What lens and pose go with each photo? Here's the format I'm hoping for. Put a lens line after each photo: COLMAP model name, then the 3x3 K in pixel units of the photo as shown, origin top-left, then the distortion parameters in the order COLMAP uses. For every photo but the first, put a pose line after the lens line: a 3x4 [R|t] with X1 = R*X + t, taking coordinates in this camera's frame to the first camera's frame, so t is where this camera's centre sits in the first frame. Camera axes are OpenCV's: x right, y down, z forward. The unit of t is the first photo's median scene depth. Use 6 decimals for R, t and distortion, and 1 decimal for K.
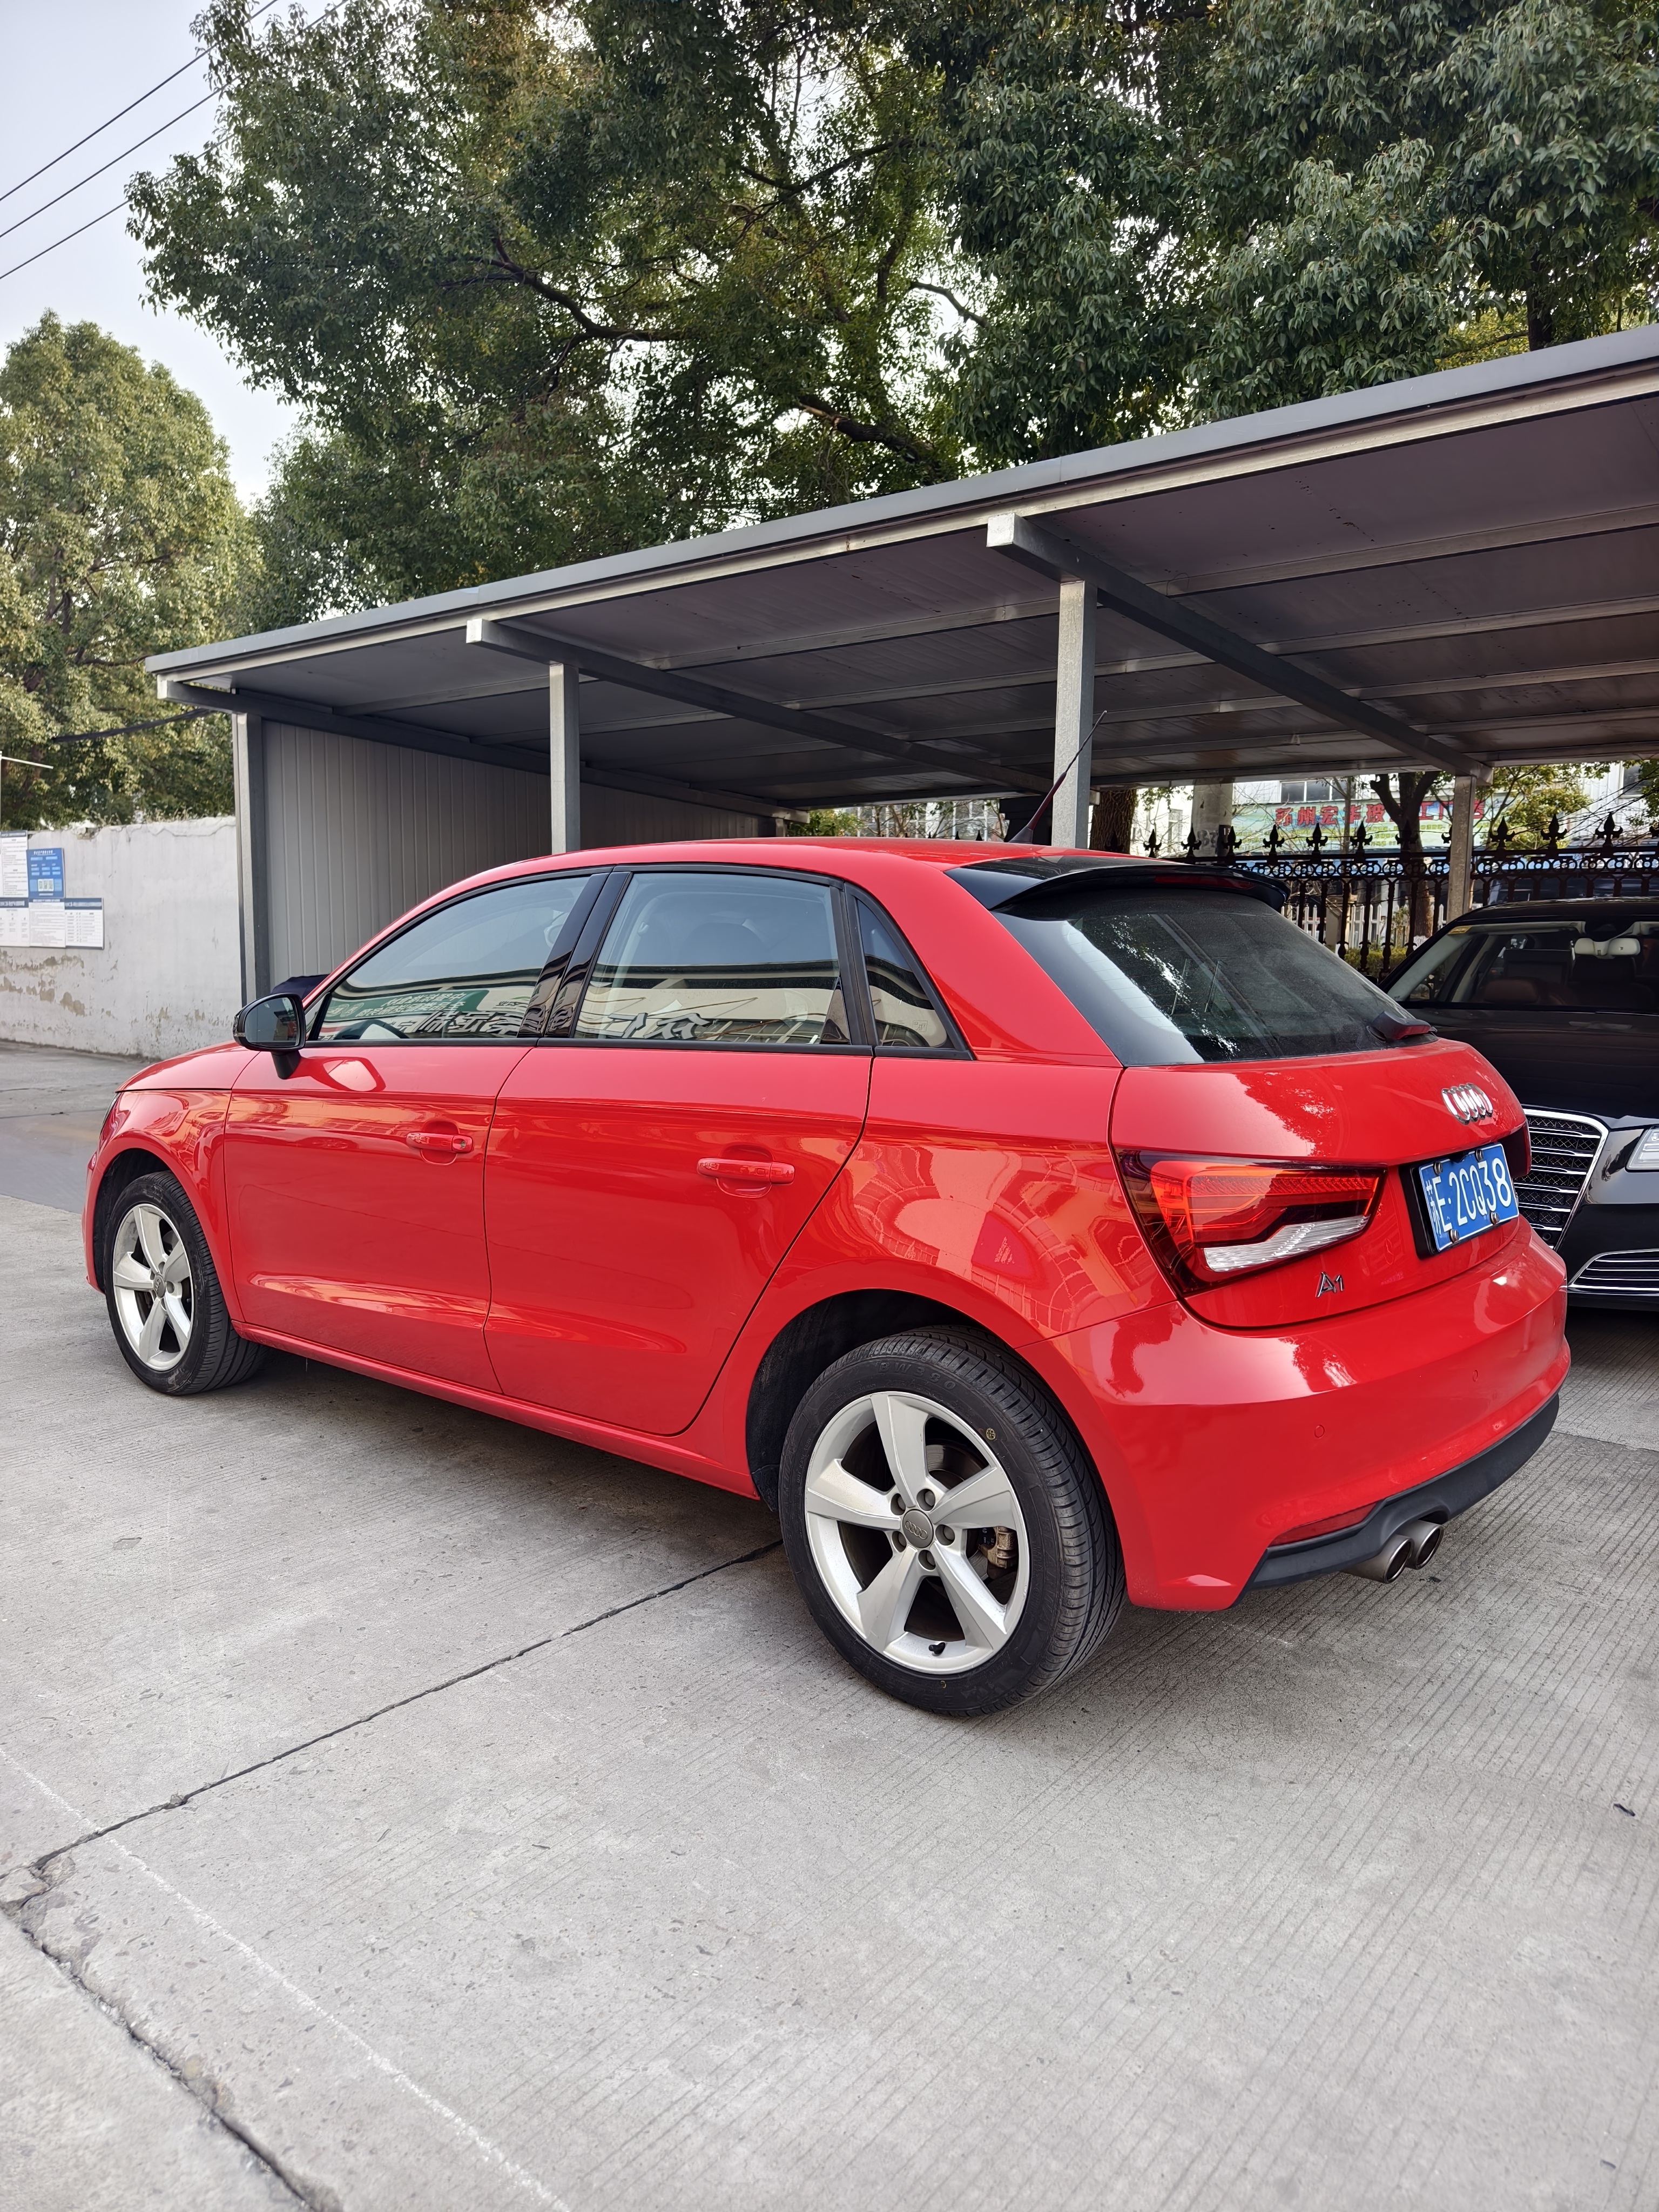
lens RADIAL K [[1490.7, 0, 829.5], [0, 1490.7, 1106.0], [0, 0, 1]] dist [0.005017, -0.005597]
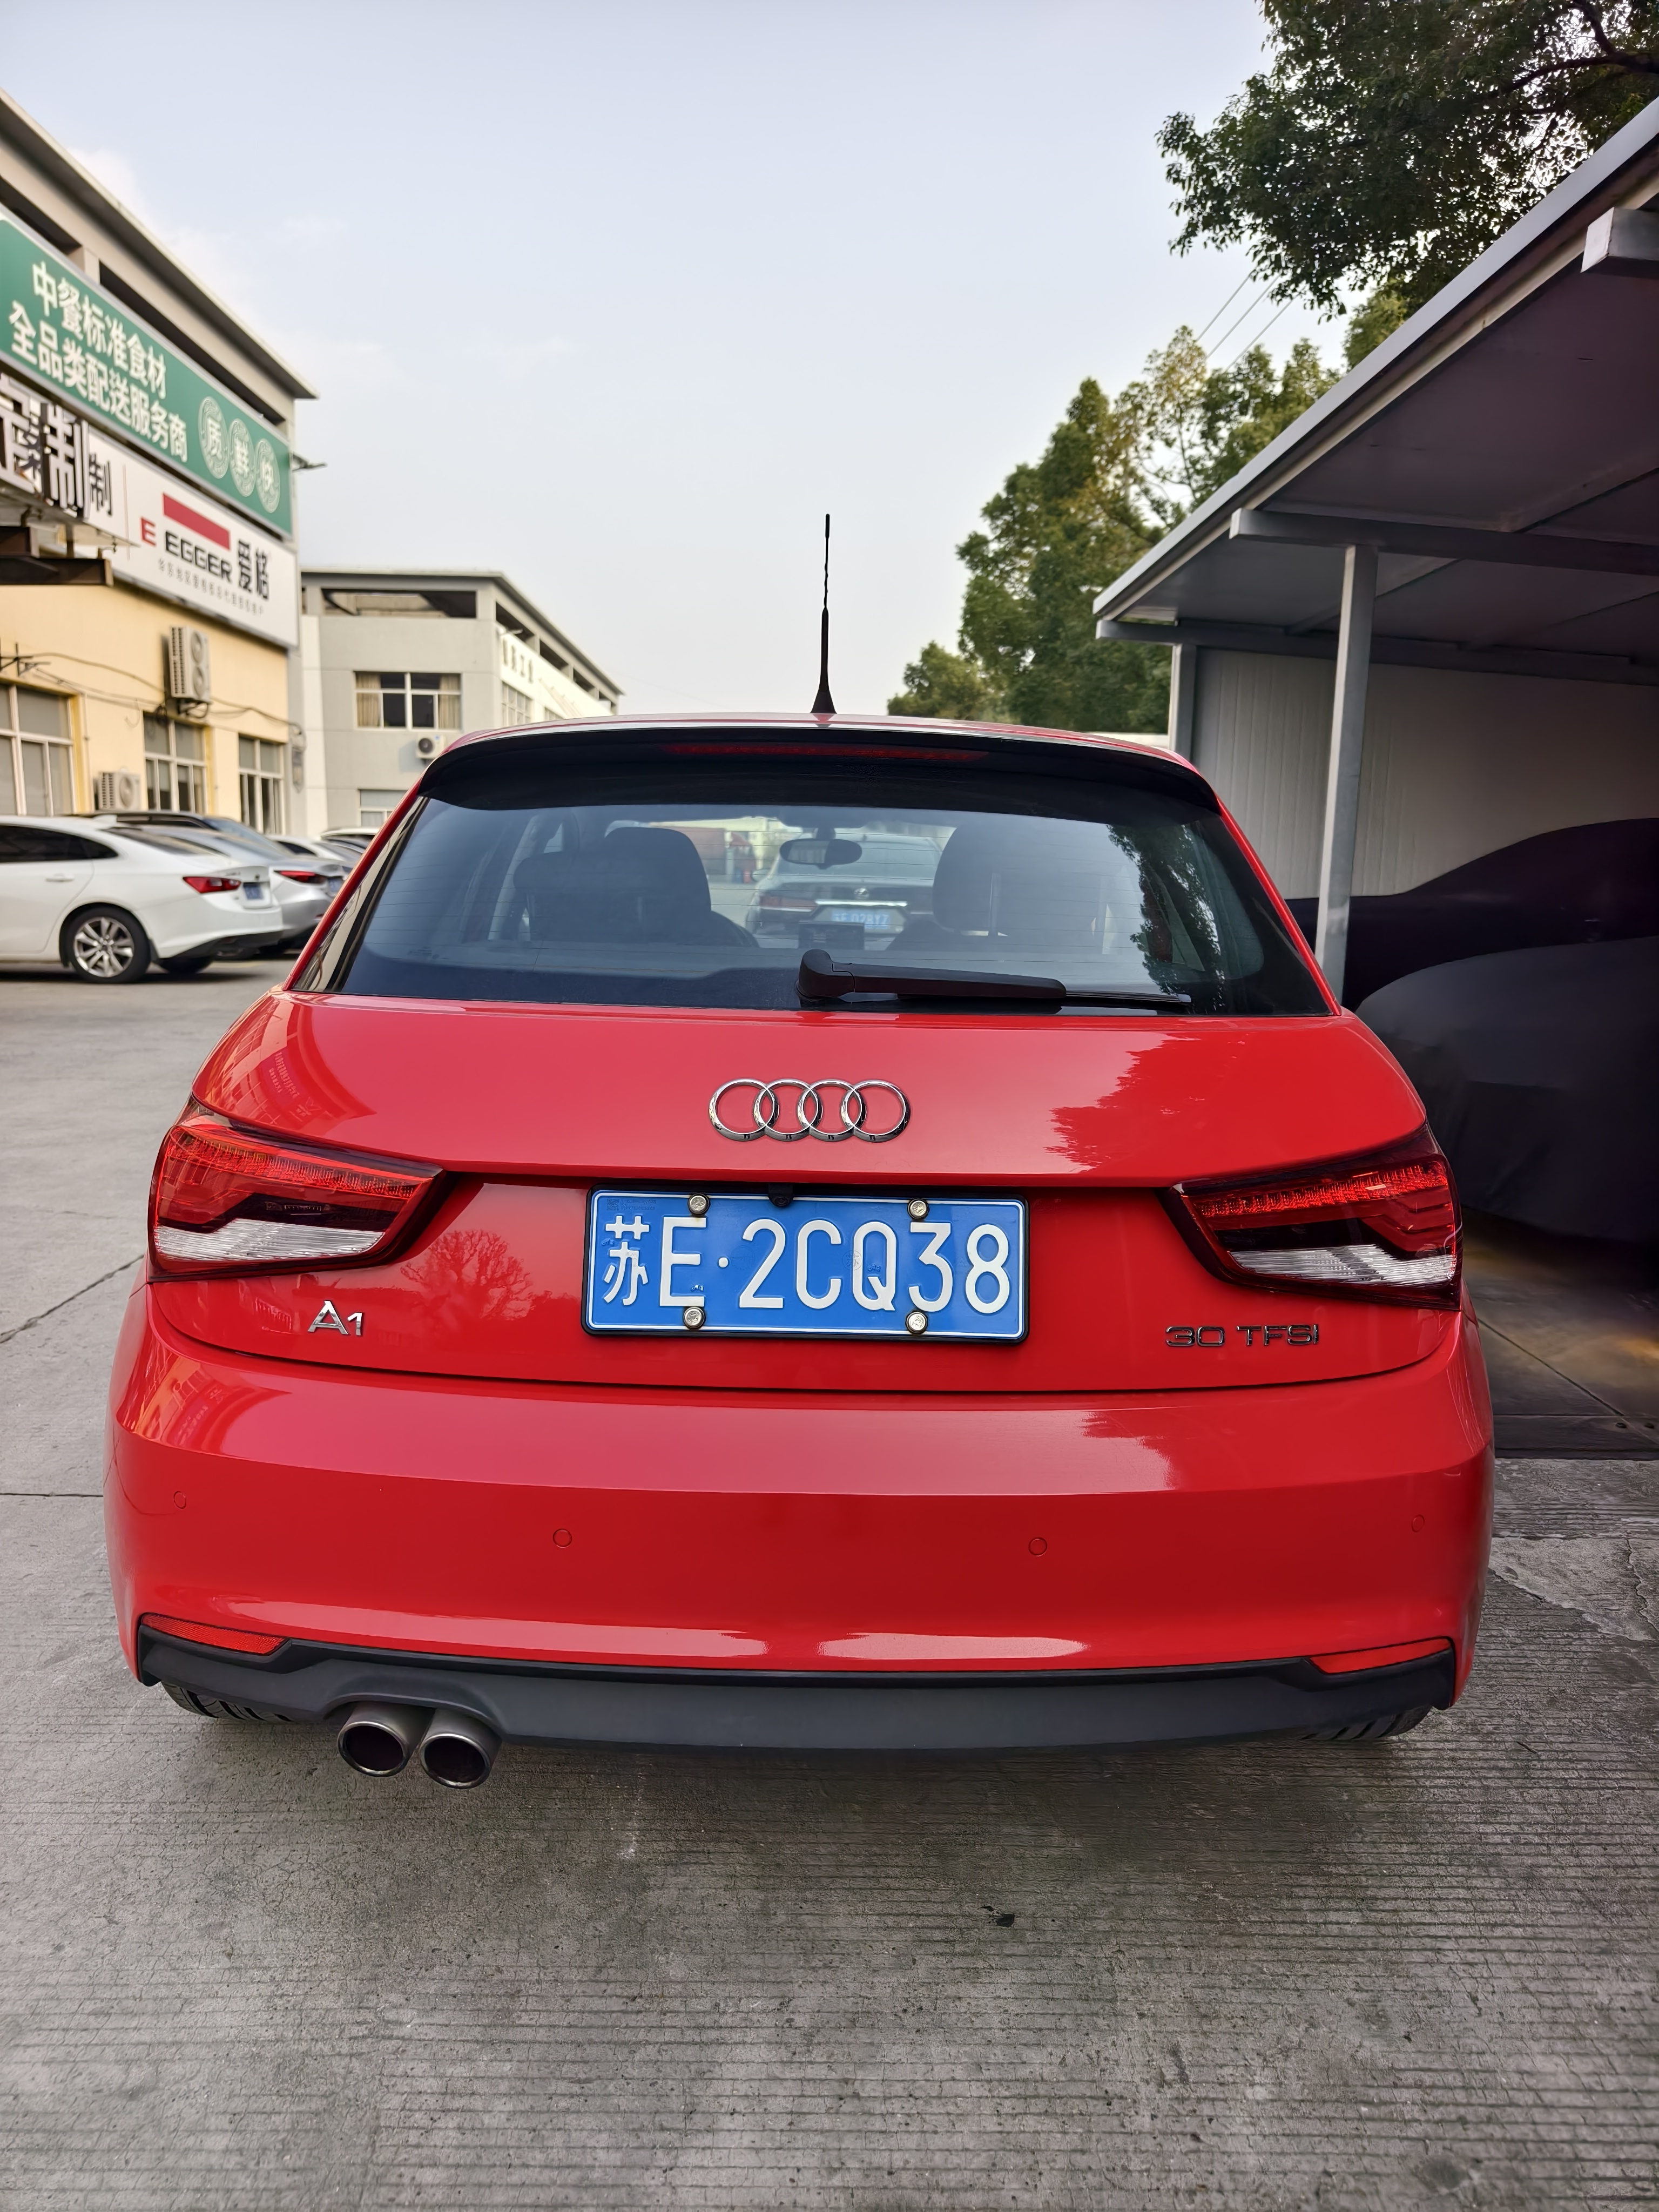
lens RADIAL K [[1490.7, 0, 829.5], [0, 1490.7, 1106.0], [0, 0, 1]] dist [0.005017, -0.005597]
pose [[0.645057, 0.125808, -0.753707, 0.750294], [-0.098896, 0.991803, 0.080911, -0.043549], [0.757708, 0.022346, 0.652211, 0.539997]]
